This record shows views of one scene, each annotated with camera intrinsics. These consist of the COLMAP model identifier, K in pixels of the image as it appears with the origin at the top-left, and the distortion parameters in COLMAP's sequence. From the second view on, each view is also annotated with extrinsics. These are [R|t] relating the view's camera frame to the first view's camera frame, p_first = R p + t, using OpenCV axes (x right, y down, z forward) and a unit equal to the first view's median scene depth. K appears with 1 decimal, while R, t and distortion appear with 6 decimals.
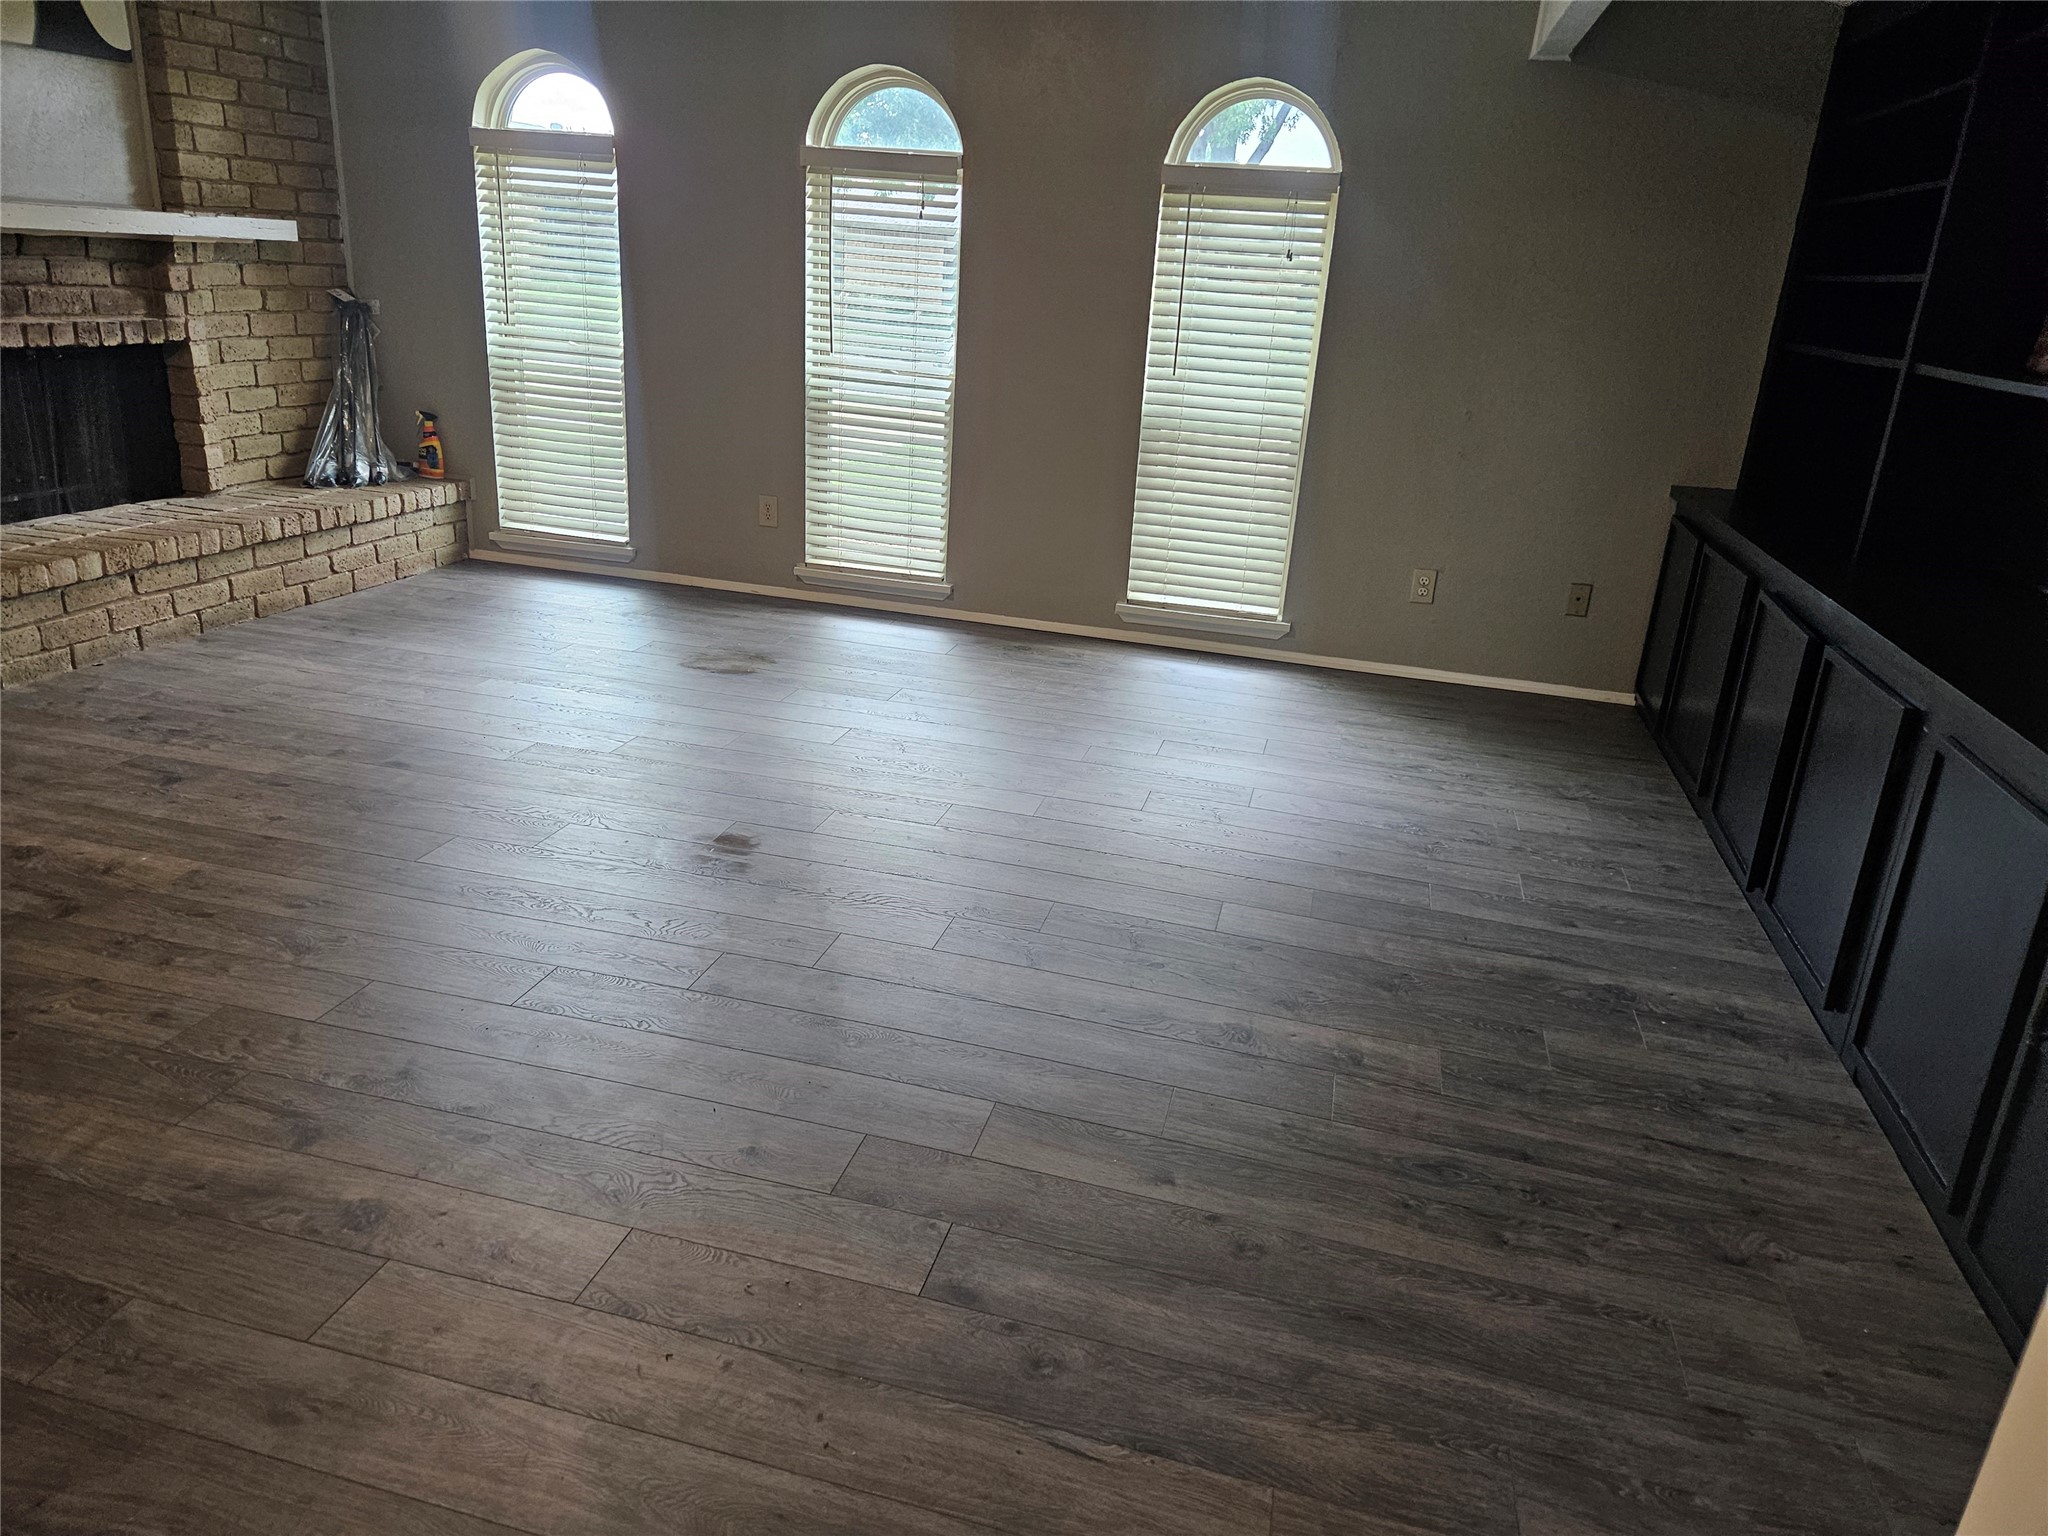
lens RADIAL K [[1329.8, 0, 1024.0], [0, 1329.8, 768.0], [0, 0, 1]] dist [0.035842, 0.000664]
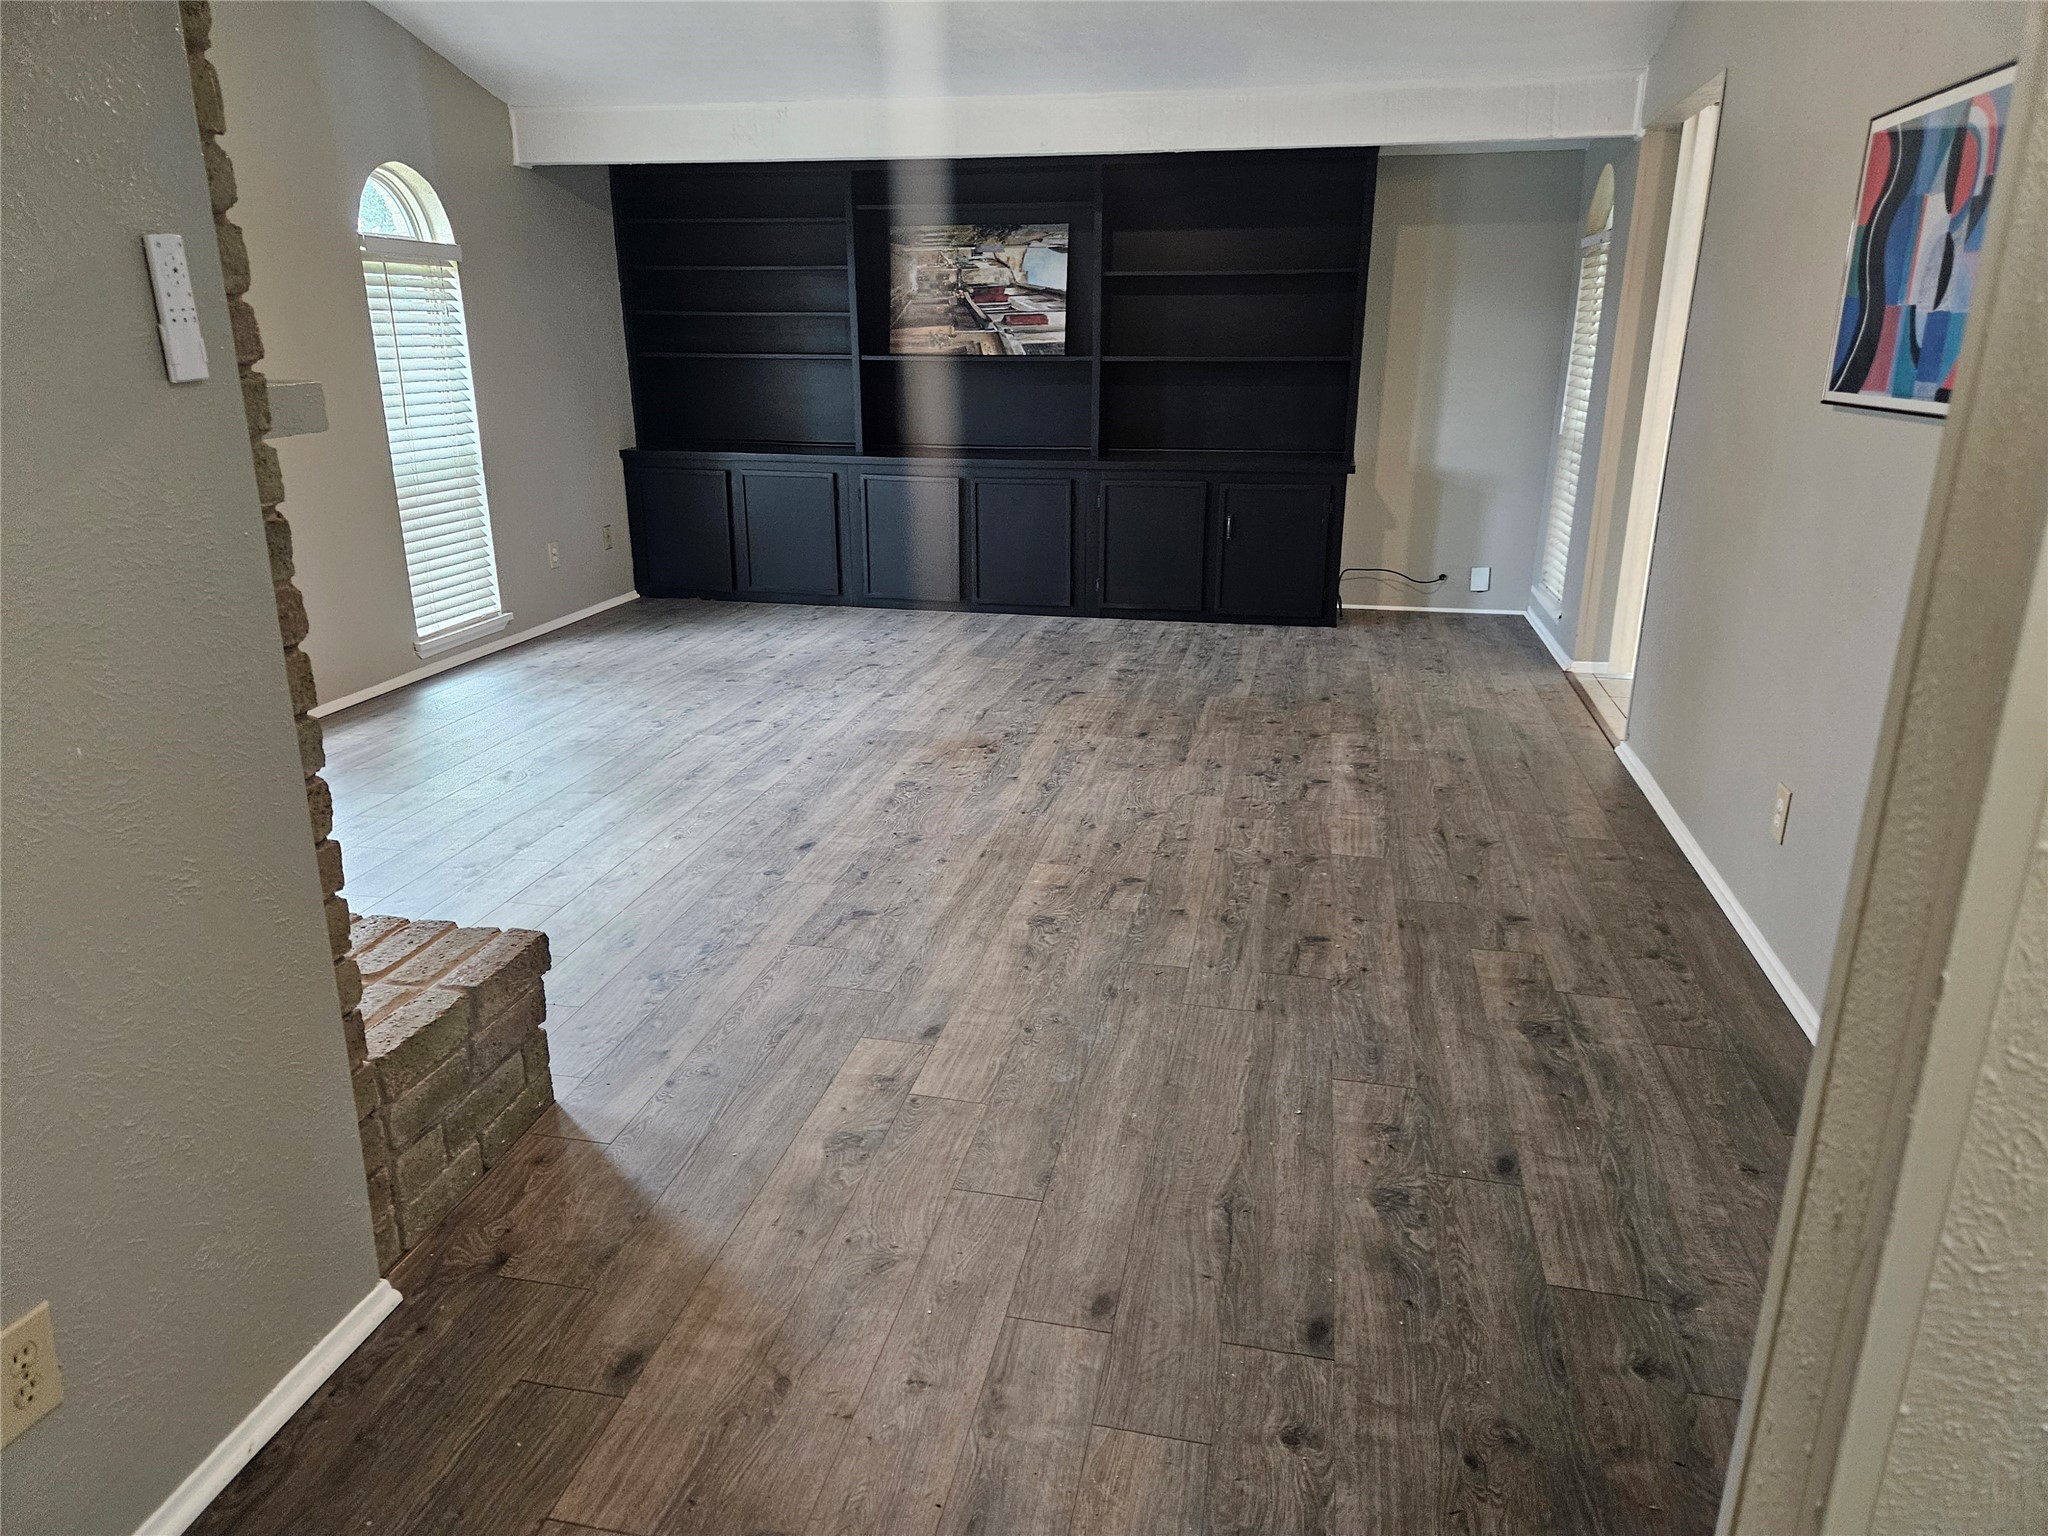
lens RADIAL K [[1364.6, 0, 1024.0], [0, 1364.6, 768.0], [0, 0, 1]] dist [0.003266, 0.000396]
pose [[-0.039884, -0.362508, 0.931127, -1.475769], [0.340371, 0.871207, 0.353760, -0.384294], [-0.939445, 0.331038, 0.088640, 0.735151]]
